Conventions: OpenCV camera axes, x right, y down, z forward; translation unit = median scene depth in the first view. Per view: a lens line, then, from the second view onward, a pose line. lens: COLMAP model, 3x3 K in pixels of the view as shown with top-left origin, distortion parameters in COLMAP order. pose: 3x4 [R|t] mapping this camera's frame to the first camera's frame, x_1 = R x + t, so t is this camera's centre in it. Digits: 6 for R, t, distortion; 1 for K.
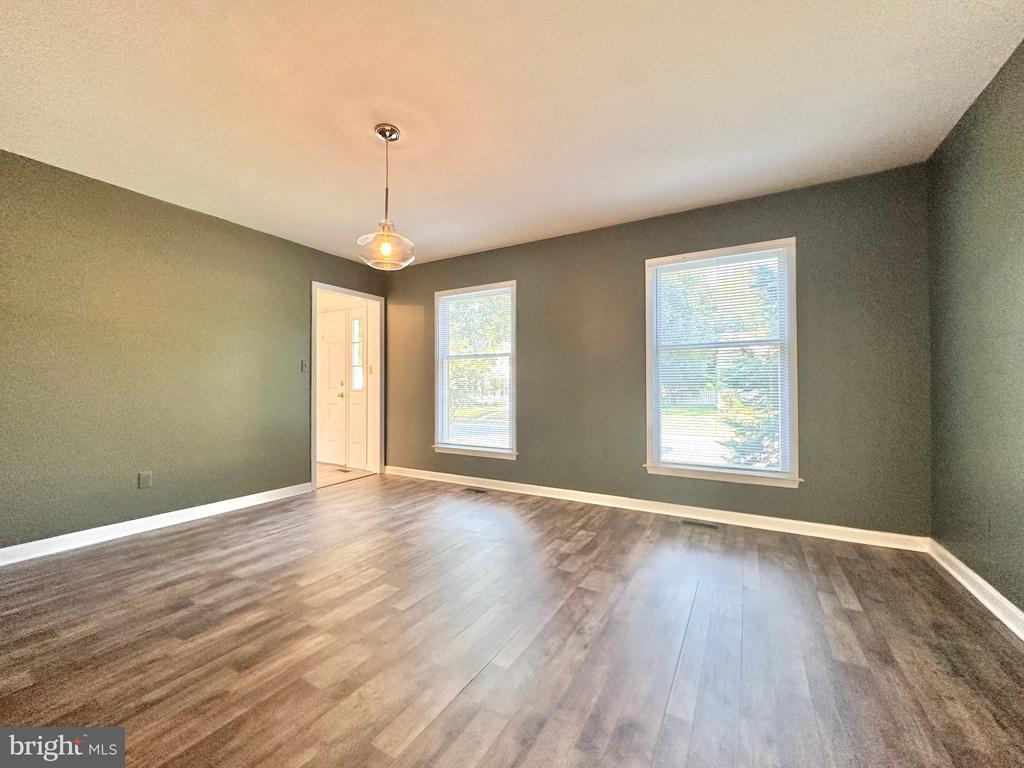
lens RADIAL K [[412.3, 0, 510.3], [0, 412.3, 382.7], [0, 0, 1]] dist [-0.006744, 0.001414]
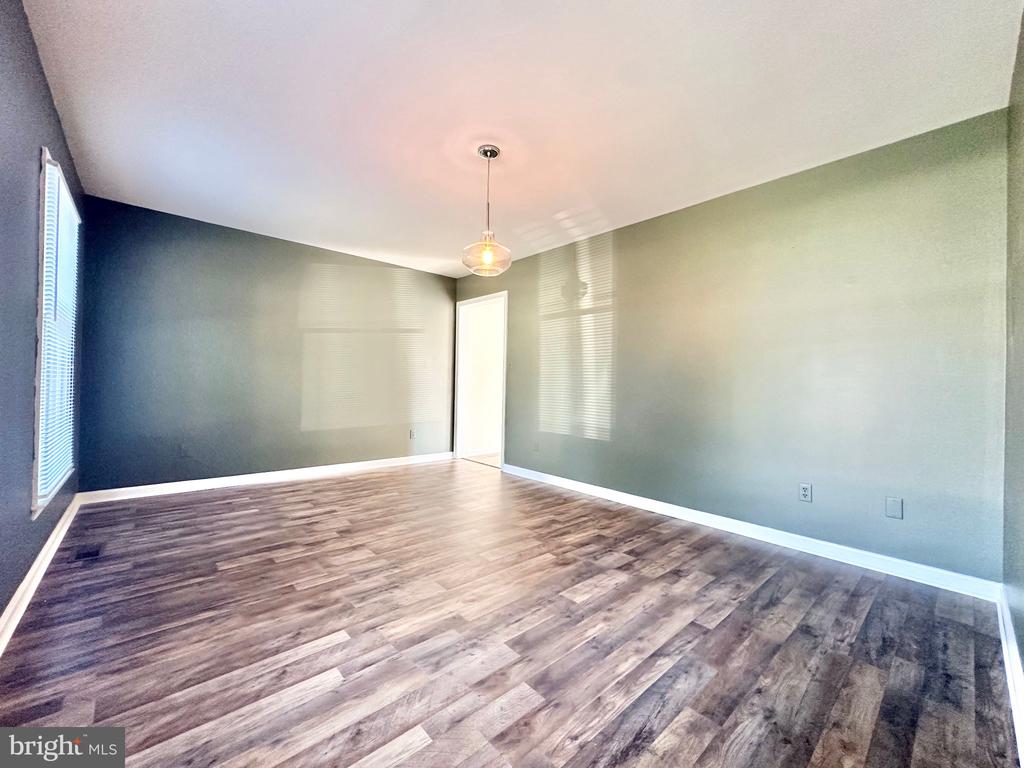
lens RADIAL K [[412.3, 0, 510.4], [0, 412.3, 386.6], [0, 0, 1]] dist [-0.006744, 0.001414]
pose [[-0.952255, -0.019972, 0.304649, -0.733937], [-0.024168, 0.999658, -0.010009, 0.036928], [-0.304344, -0.016894, -0.952412, 2.112296]]
